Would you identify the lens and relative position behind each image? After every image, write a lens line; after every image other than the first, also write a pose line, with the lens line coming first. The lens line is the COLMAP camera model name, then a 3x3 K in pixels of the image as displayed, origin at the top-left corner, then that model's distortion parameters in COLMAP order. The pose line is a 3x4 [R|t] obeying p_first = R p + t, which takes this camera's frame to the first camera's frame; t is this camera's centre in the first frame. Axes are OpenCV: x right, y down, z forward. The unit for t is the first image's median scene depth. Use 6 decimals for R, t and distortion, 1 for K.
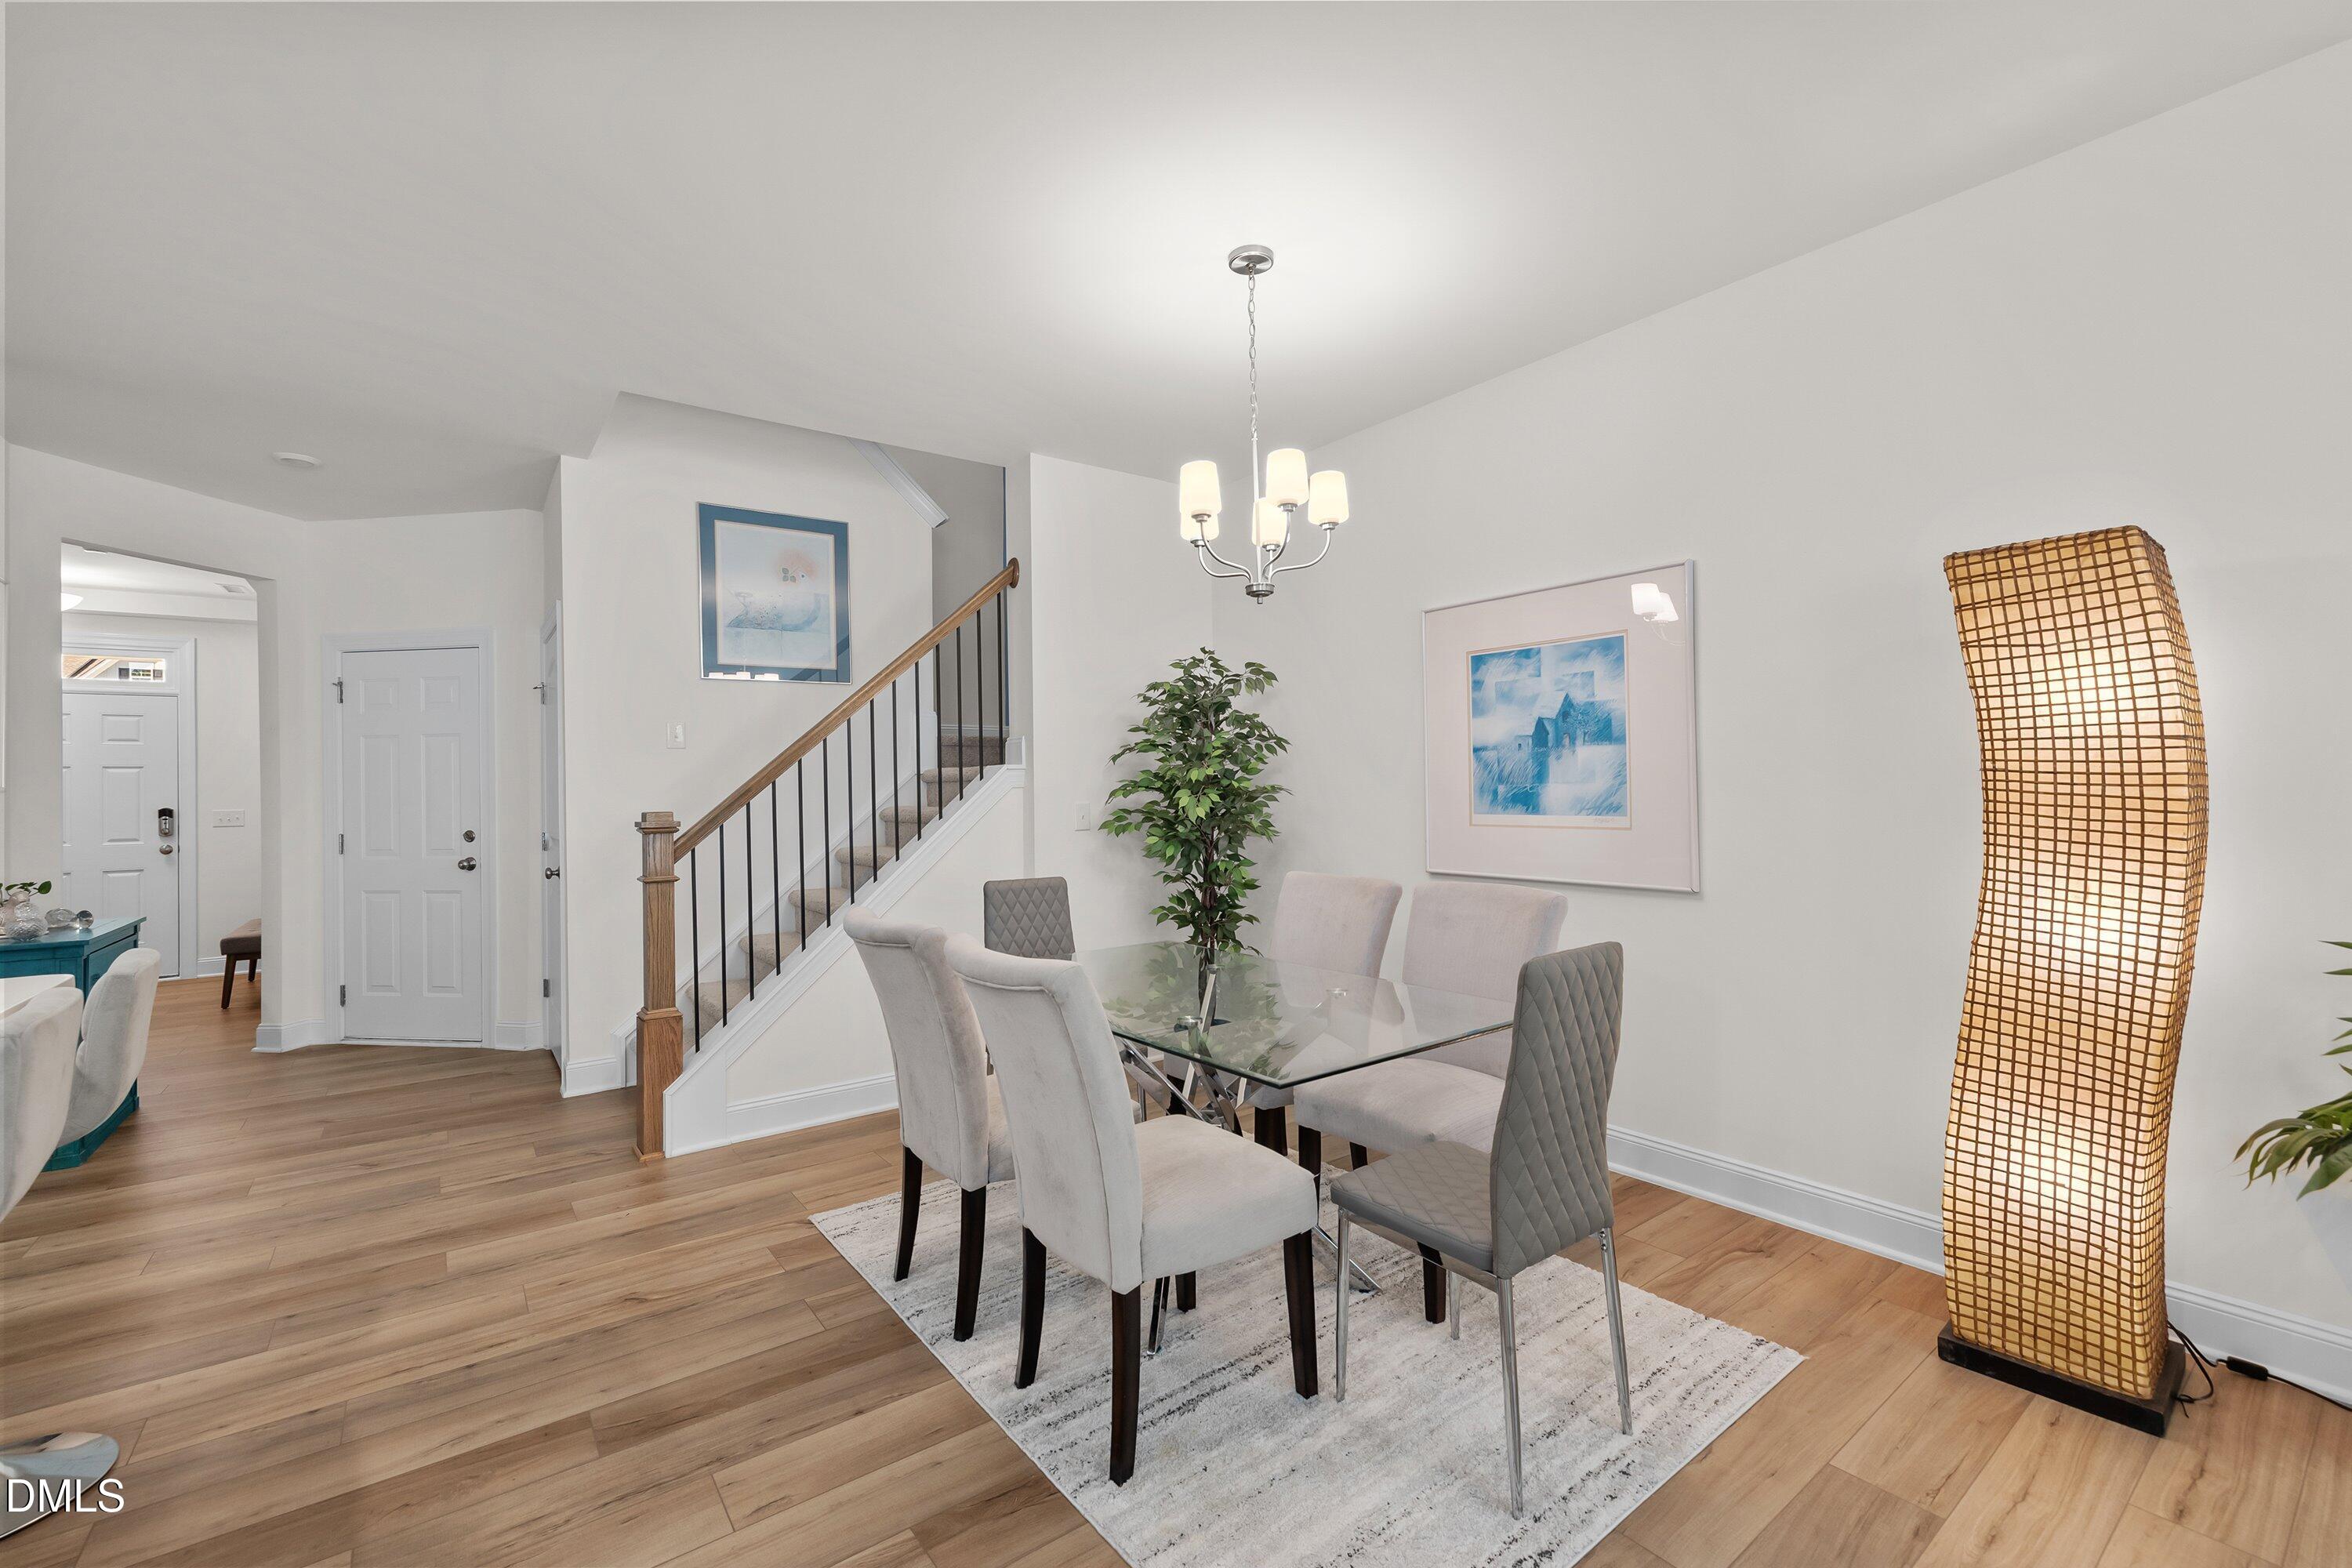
lens RADIAL K [[992.1, 0, 1174.7], [0, 992.1, 781.0], [0, 0, 1]] dist [0.001520, 0.000382]
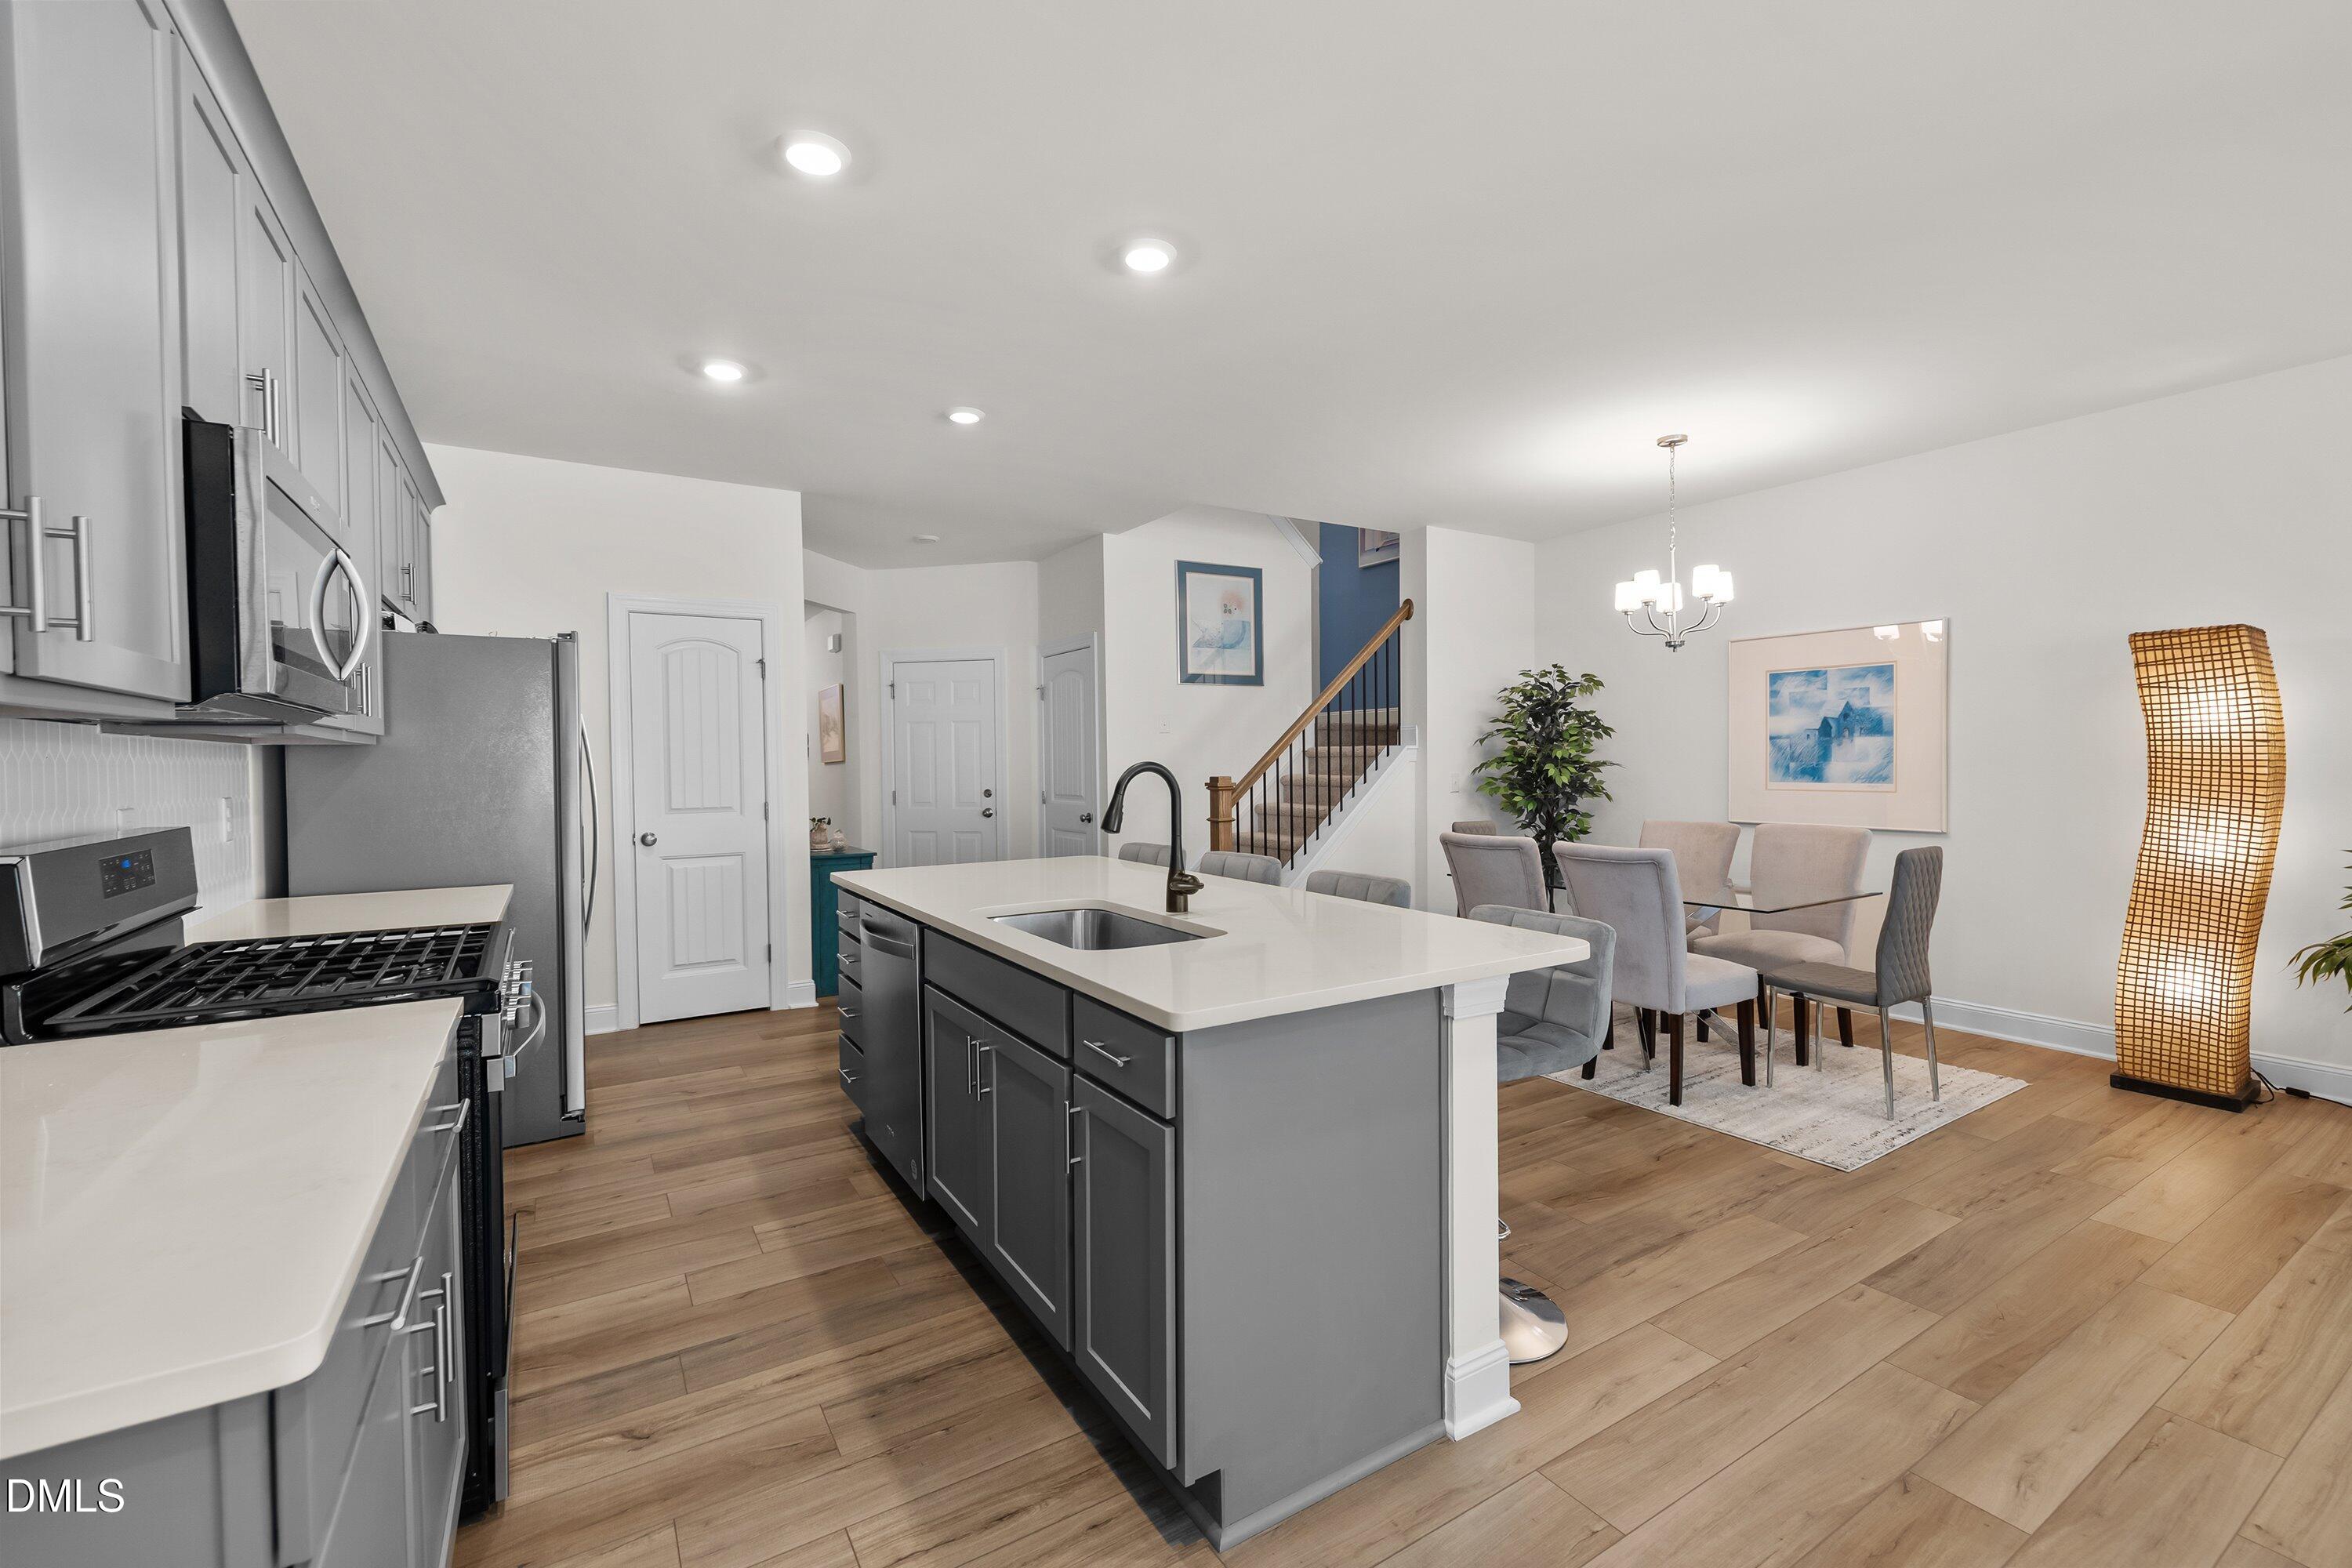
lens RADIAL K [[992.1, 0, 1175.6], [0, 992.1, 781.7], [0, 0, 1]] dist [0.001520, 0.000382]
pose [[0.995950, 0.008441, -0.089514, -0.593751], [-0.005802, 0.999542, 0.029692, -0.007465], [0.089724, -0.029052, 0.995543, -0.723905]]
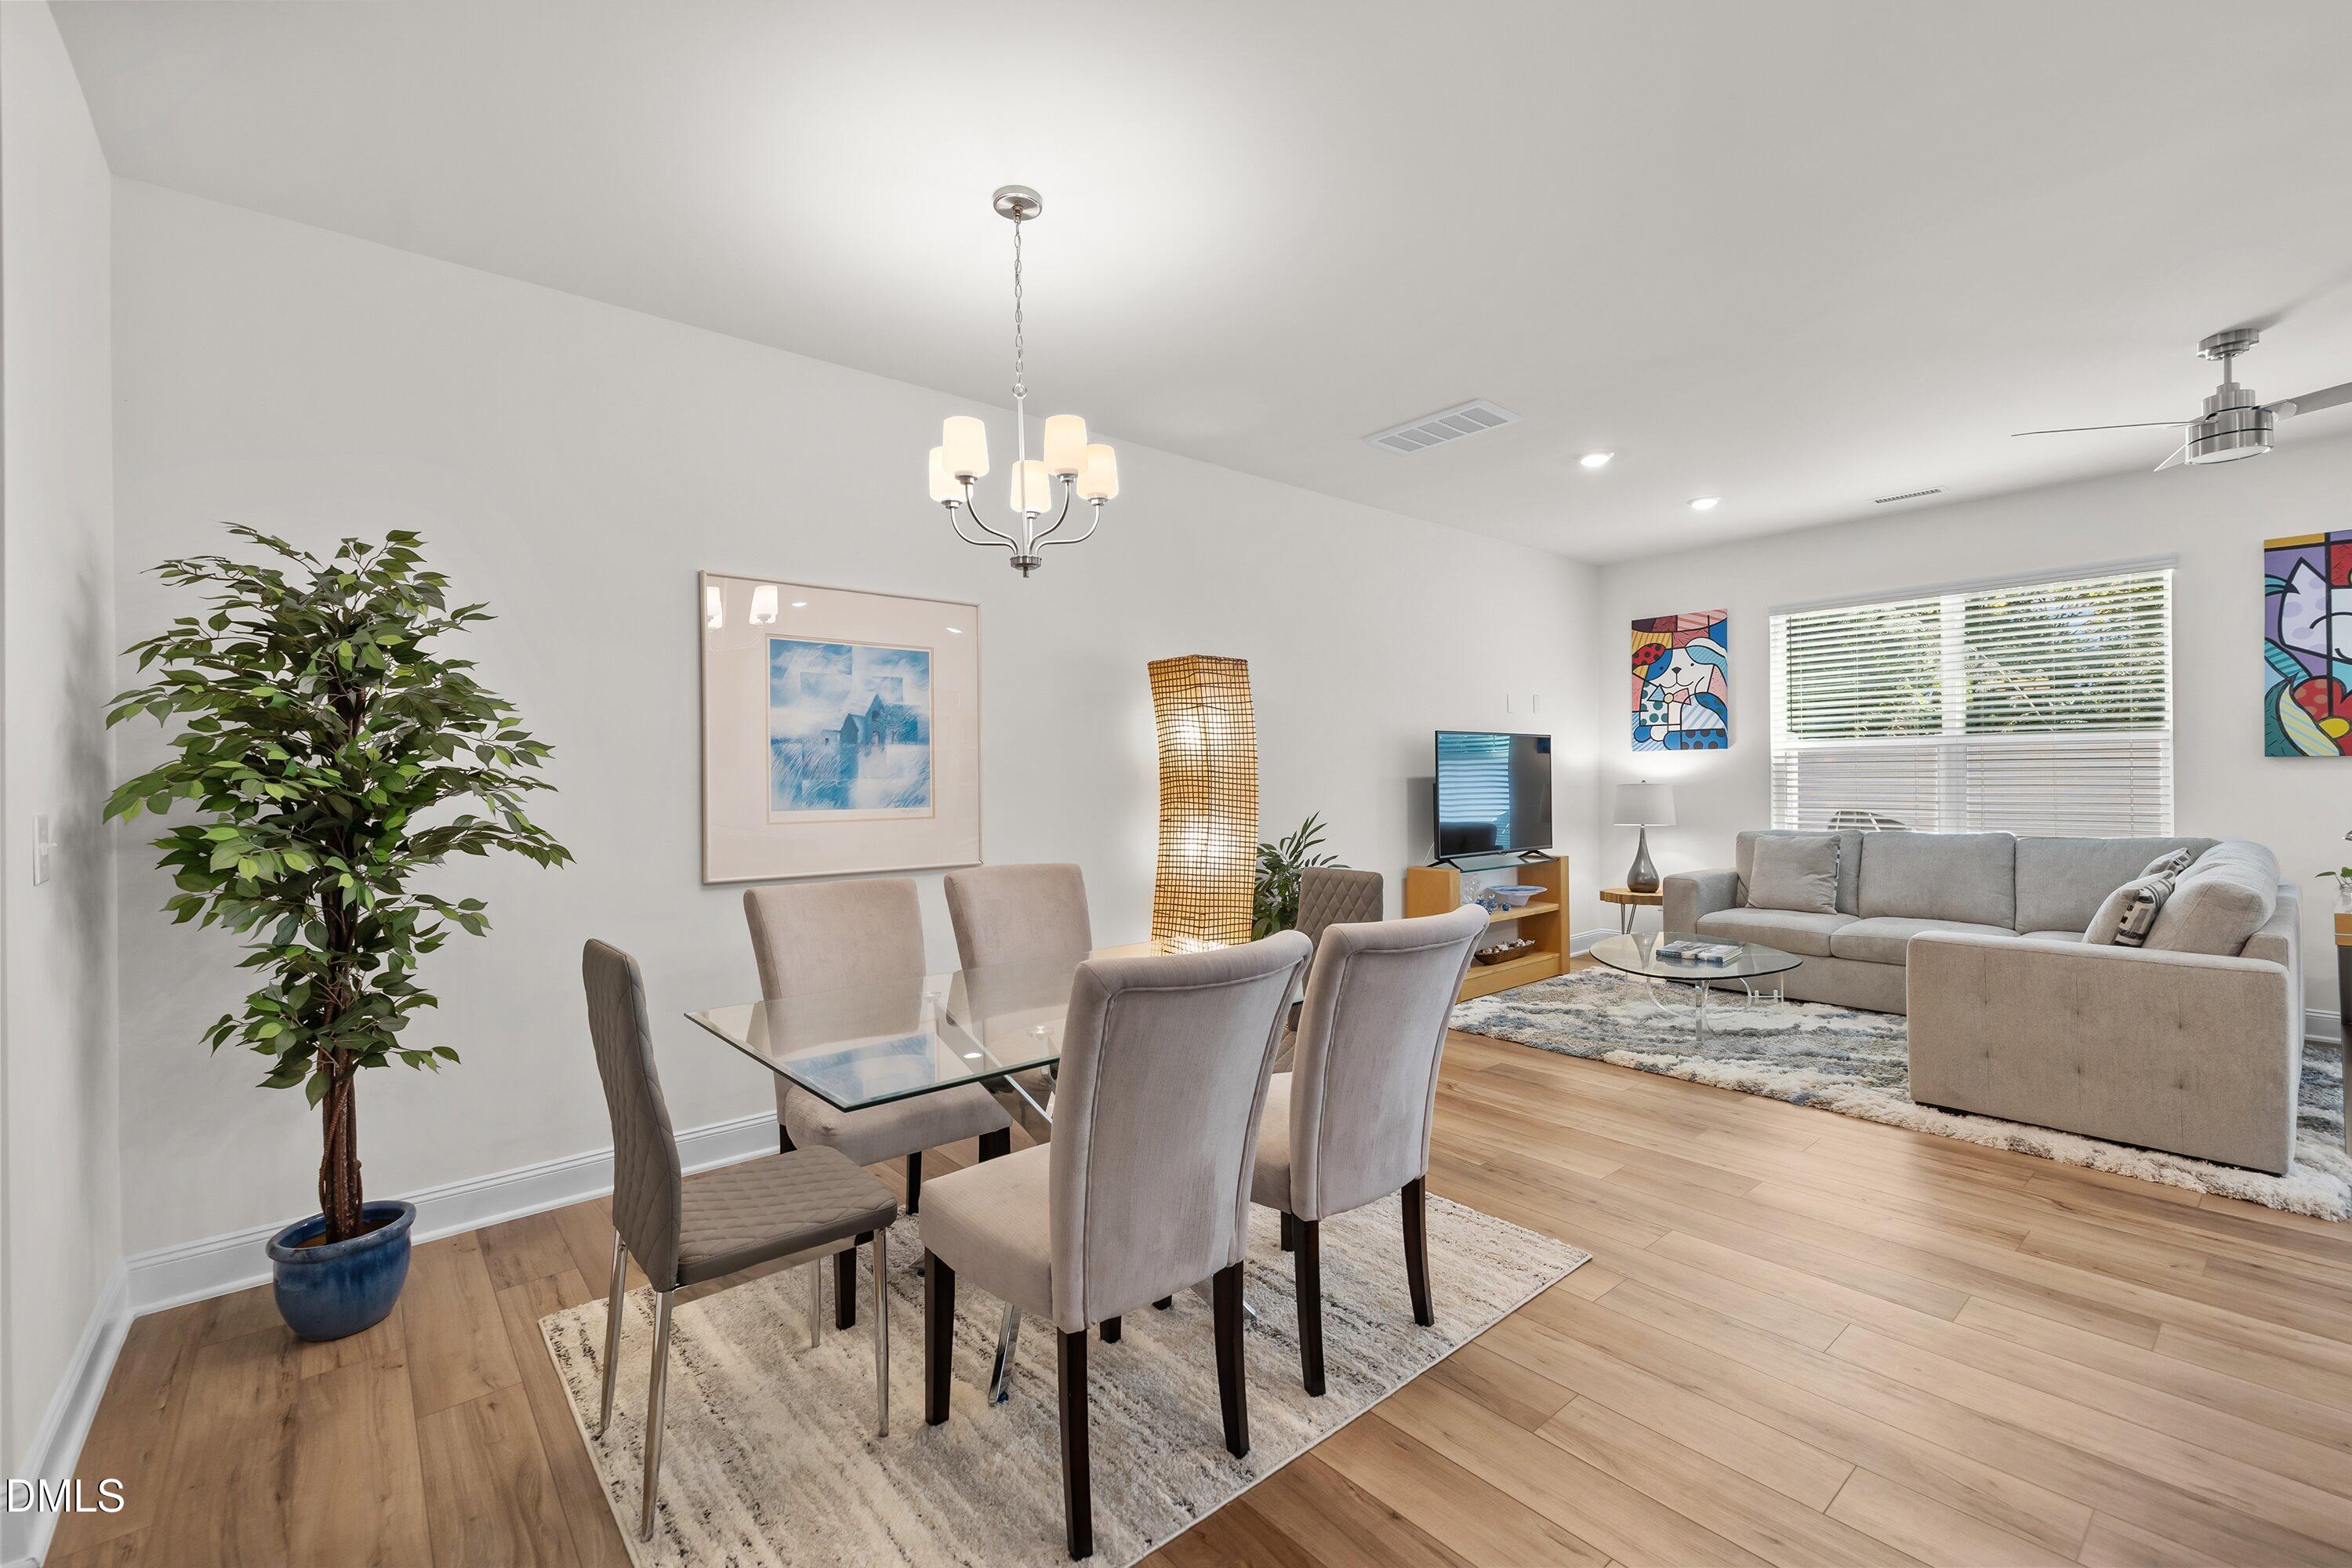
lens RADIAL K [[992.1, 0, 1167.8], [0, 992.1, 782.4], [0, 0, 1]] dist [0.001520, 0.000382]
pose [[-0.046476, 0.013331, 0.998830, -0.855702], [0.004900, 0.999902, -0.013117, 0.027785], [-0.998907, 0.004285, -0.046537, 0.916612]]
